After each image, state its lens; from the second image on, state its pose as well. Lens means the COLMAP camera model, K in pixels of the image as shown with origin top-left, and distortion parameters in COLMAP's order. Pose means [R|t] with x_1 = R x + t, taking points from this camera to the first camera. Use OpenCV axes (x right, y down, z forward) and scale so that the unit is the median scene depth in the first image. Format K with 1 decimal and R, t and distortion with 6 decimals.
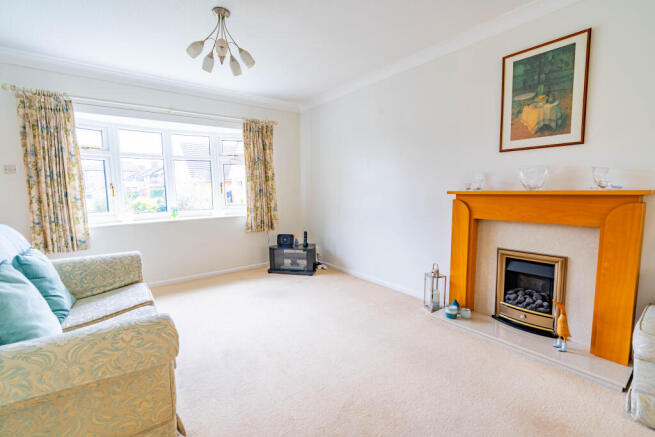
lens RADIAL K [[296.9, 0, 329.5], [0, 296.9, 218.8], [0, 0, 1]] dist [-0.014653, 0.006473]
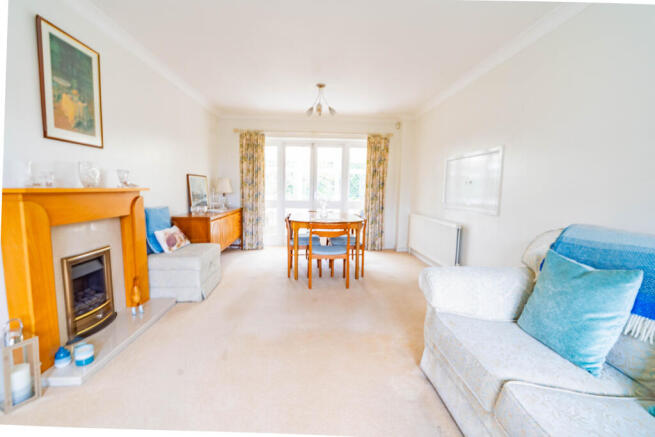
lens RADIAL K [[296.9, 0, 329.5], [0, 296.9, 218.8], [0, 0, 1]] dist [-0.014653, 0.006473]
pose [[-0.826070, -0.053119, 0.561059, -0.526862], [0.057332, 0.982462, 0.177428, -0.119204], [-0.560644, 0.178734, -0.808537, 1.339906]]
